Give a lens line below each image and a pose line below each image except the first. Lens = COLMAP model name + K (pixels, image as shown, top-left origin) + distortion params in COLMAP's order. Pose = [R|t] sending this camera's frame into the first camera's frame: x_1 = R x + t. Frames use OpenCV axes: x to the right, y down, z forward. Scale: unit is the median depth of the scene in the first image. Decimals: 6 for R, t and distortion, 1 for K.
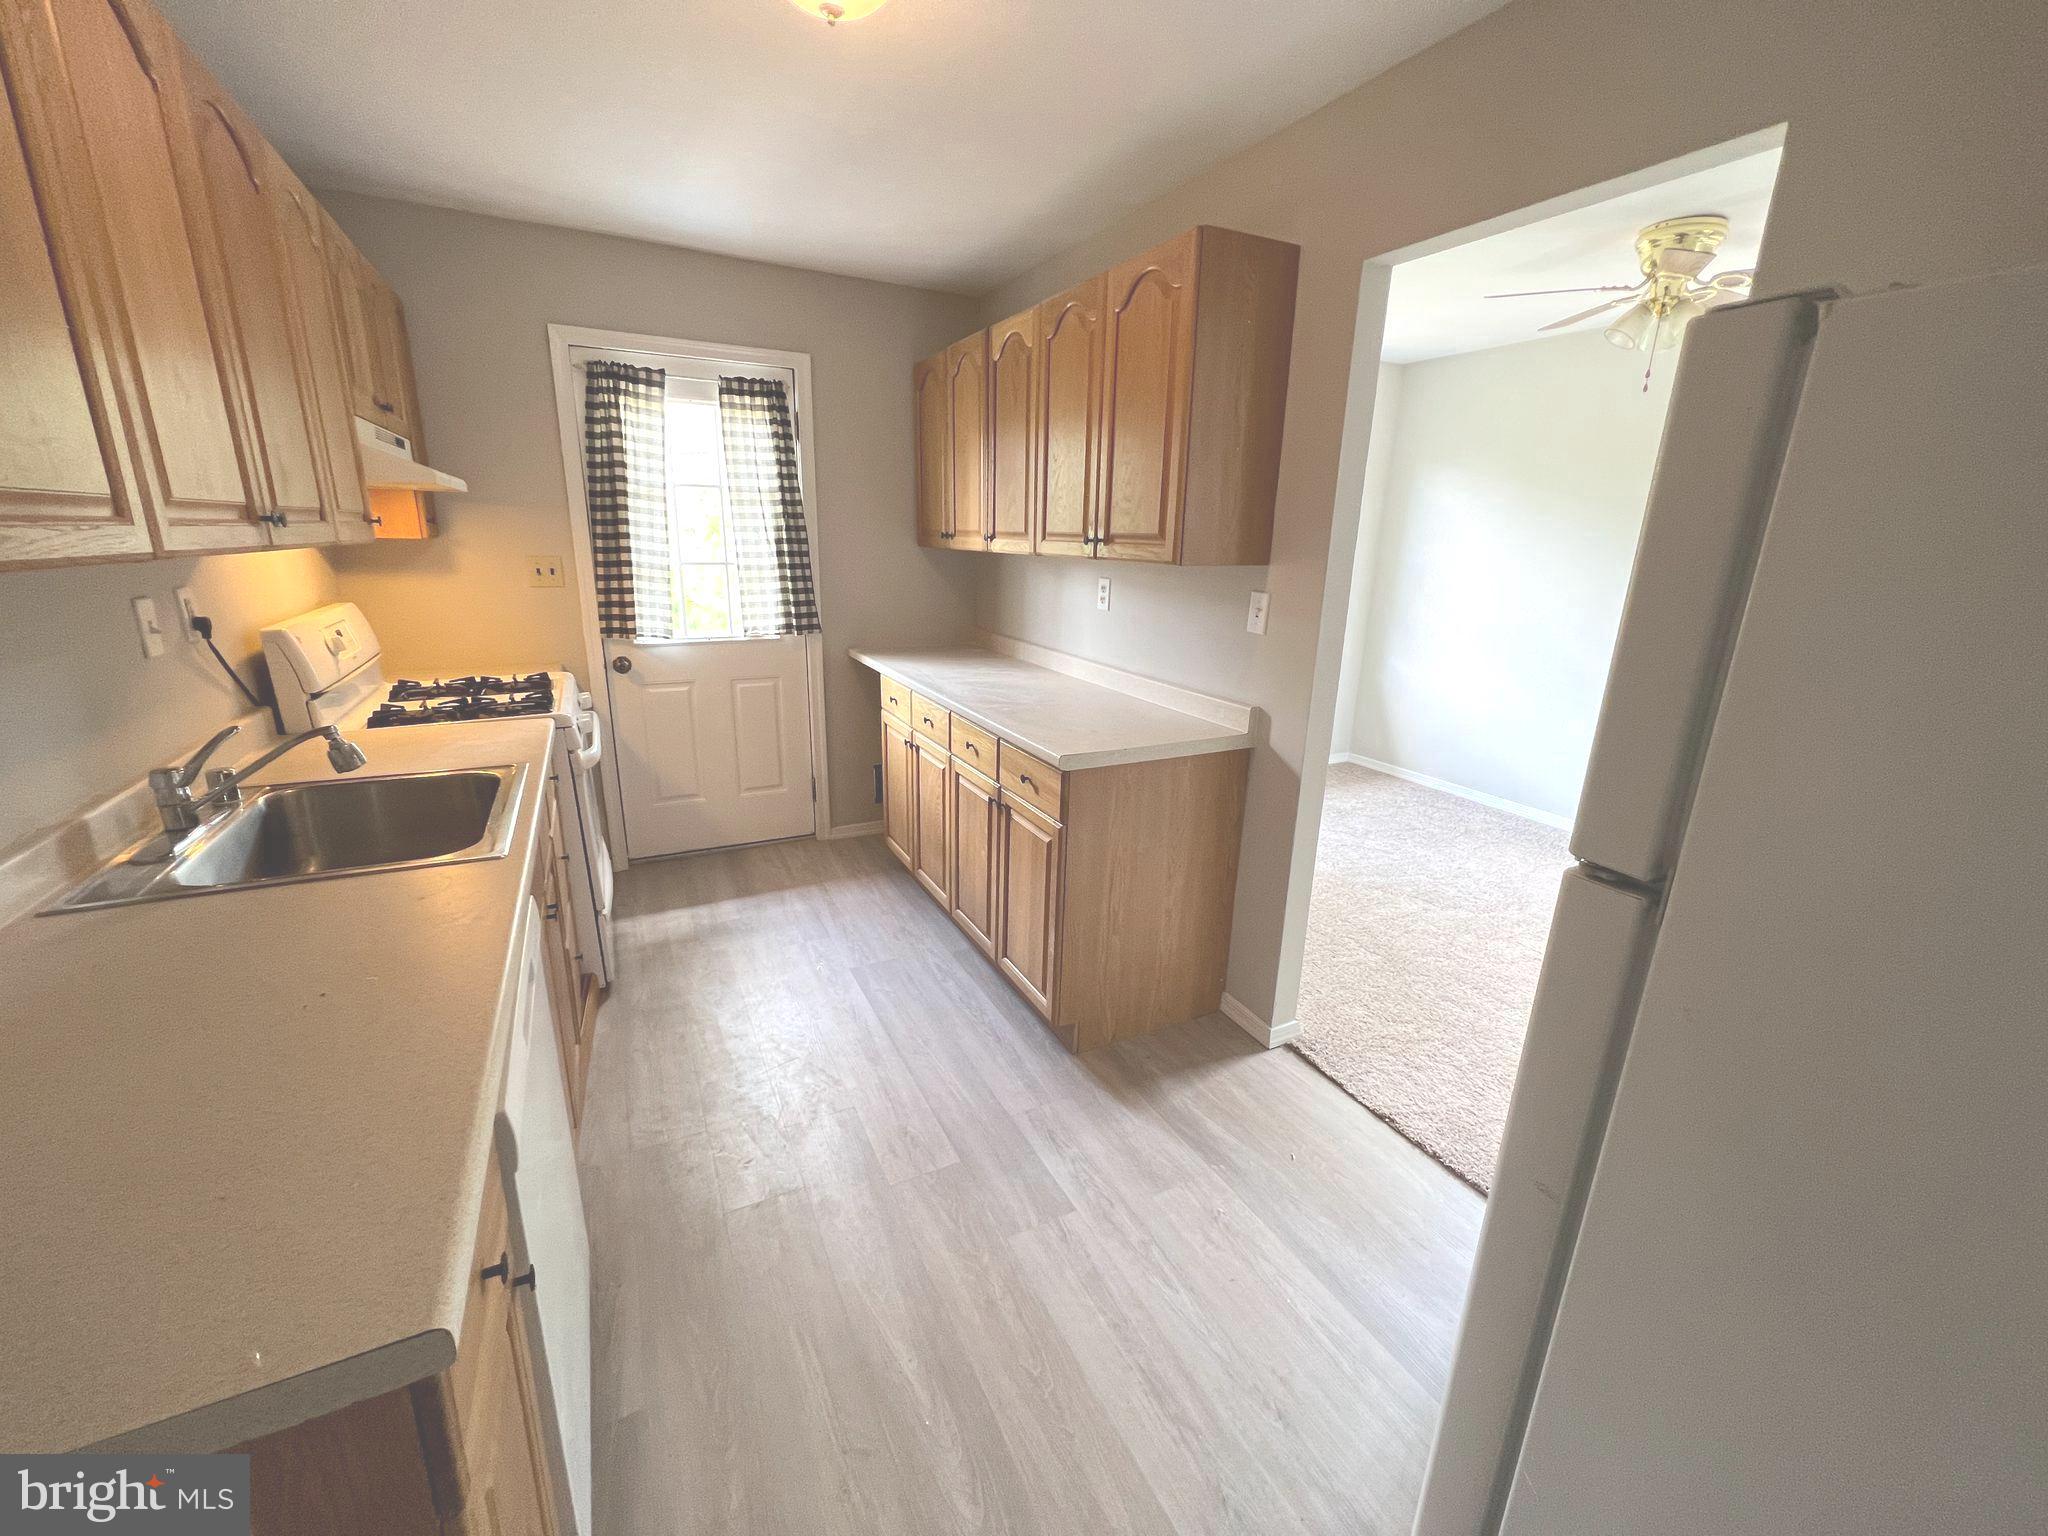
lens RADIAL K [[826.7, 0, 1023.1], [0, 826.7, 759.0], [0, 0, 1]] dist [0.004195, 0.000141]
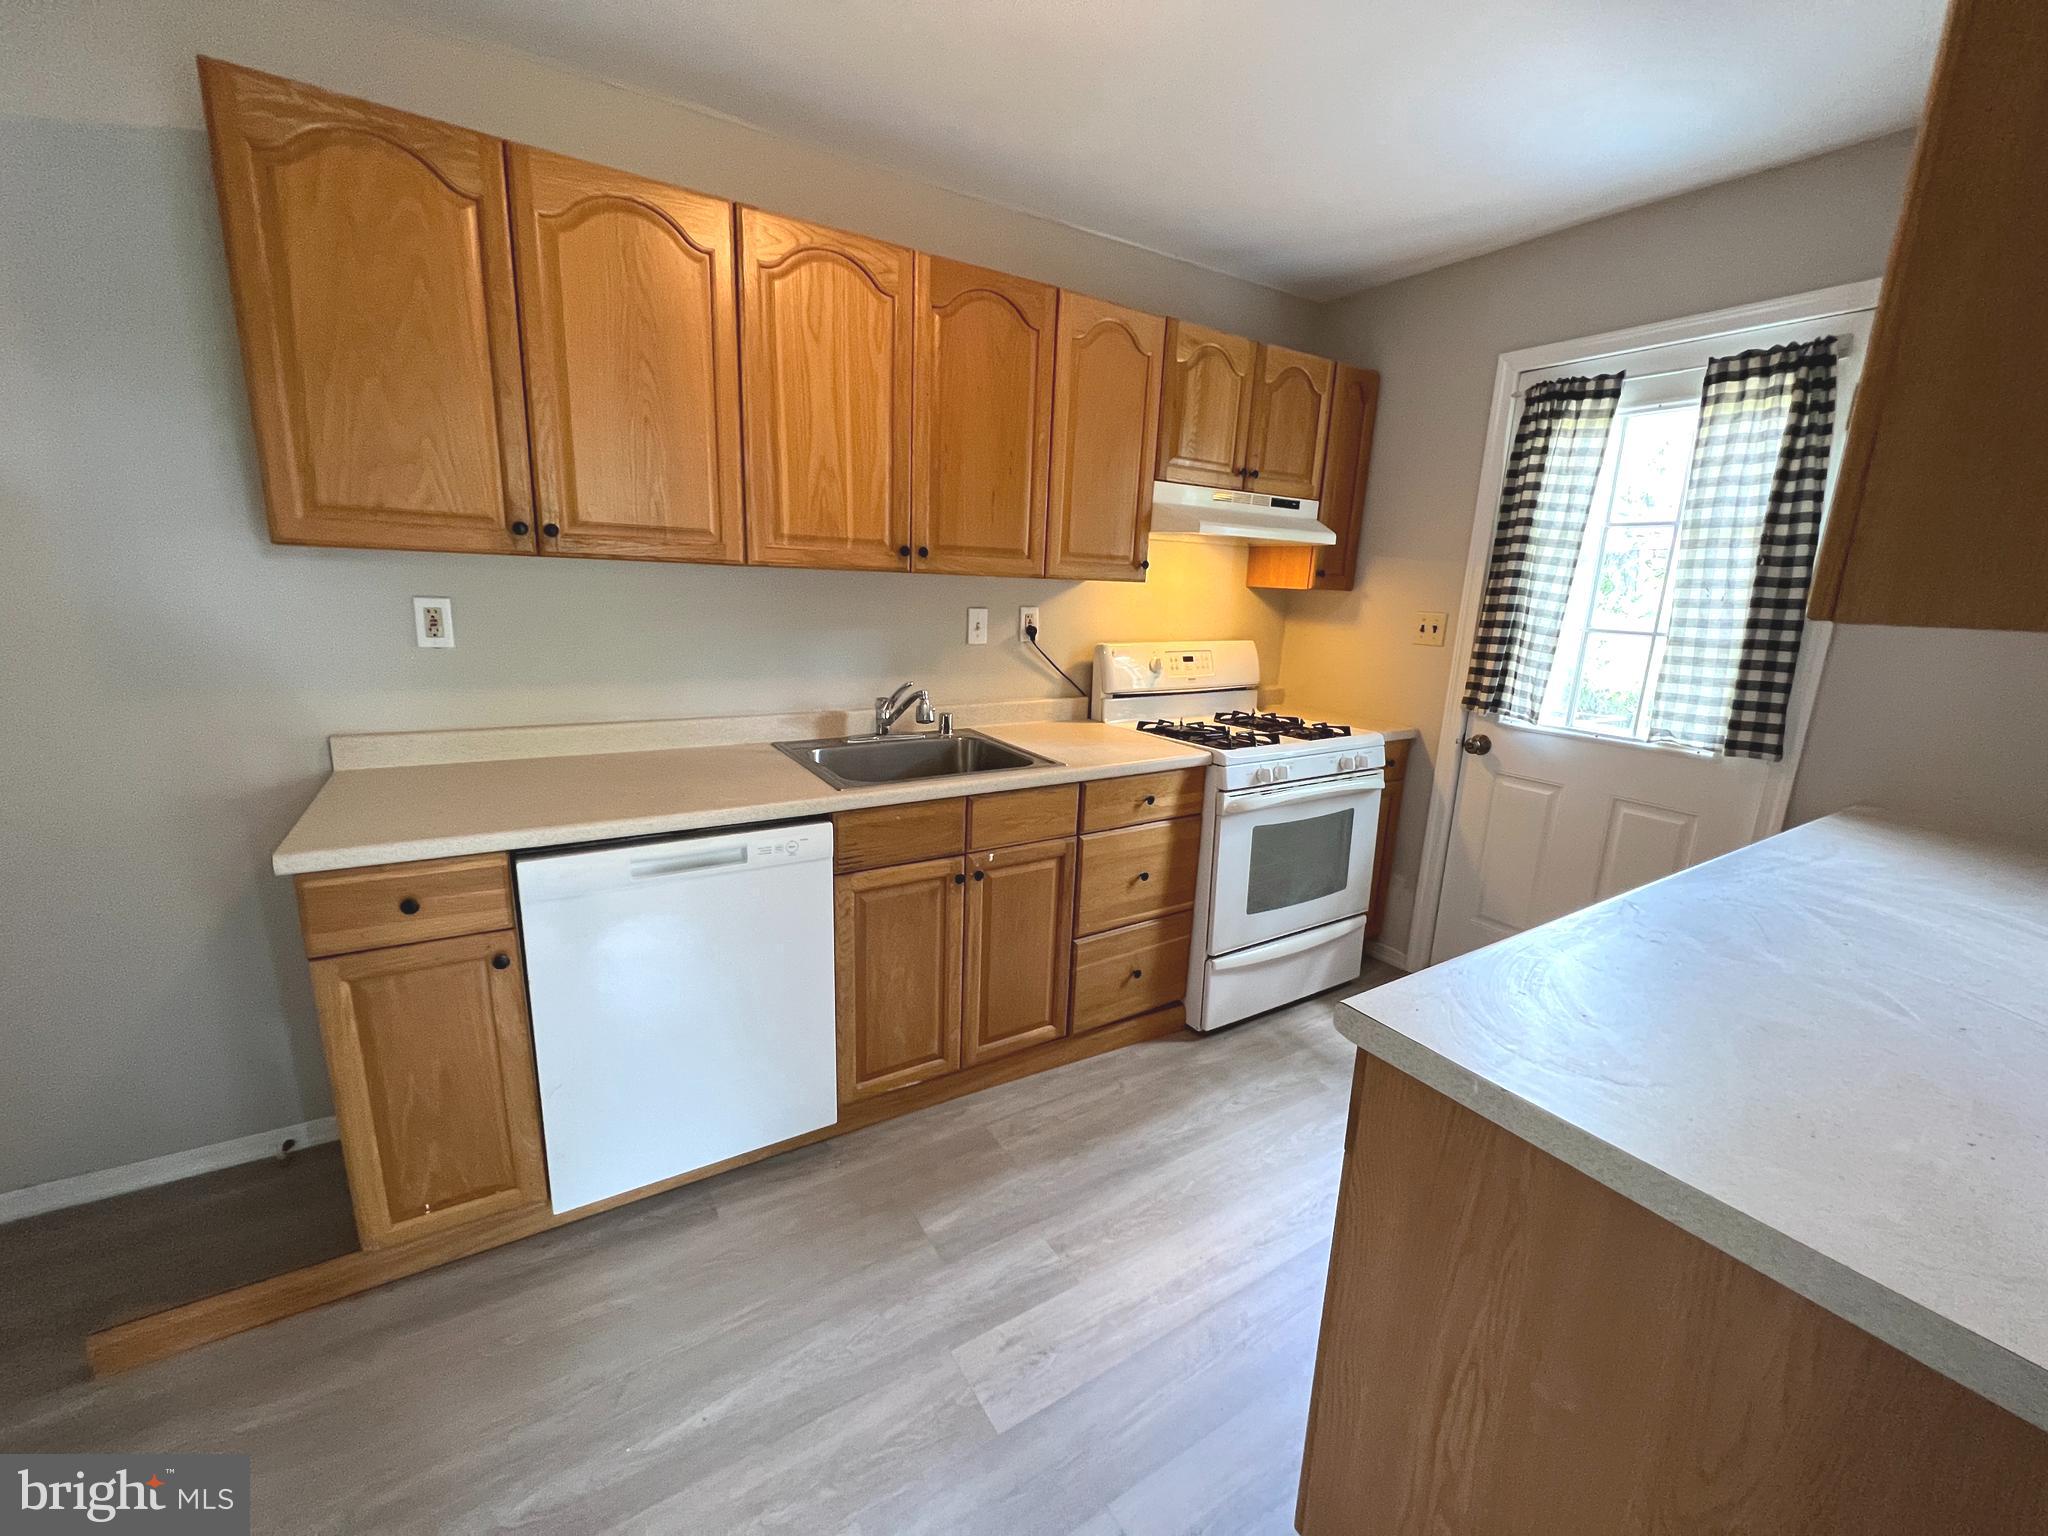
lens RADIAL K [[826.7, 0, 1018.1], [0, 826.7, 759.8], [0, 0, 1]] dist [0.004195, 0.000141]
pose [[0.089981, 0.200082, -0.975638, 0.299184], [-0.297486, 0.940290, 0.165397, -0.102471], [0.950477, 0.275356, 0.144130, 0.459426]]
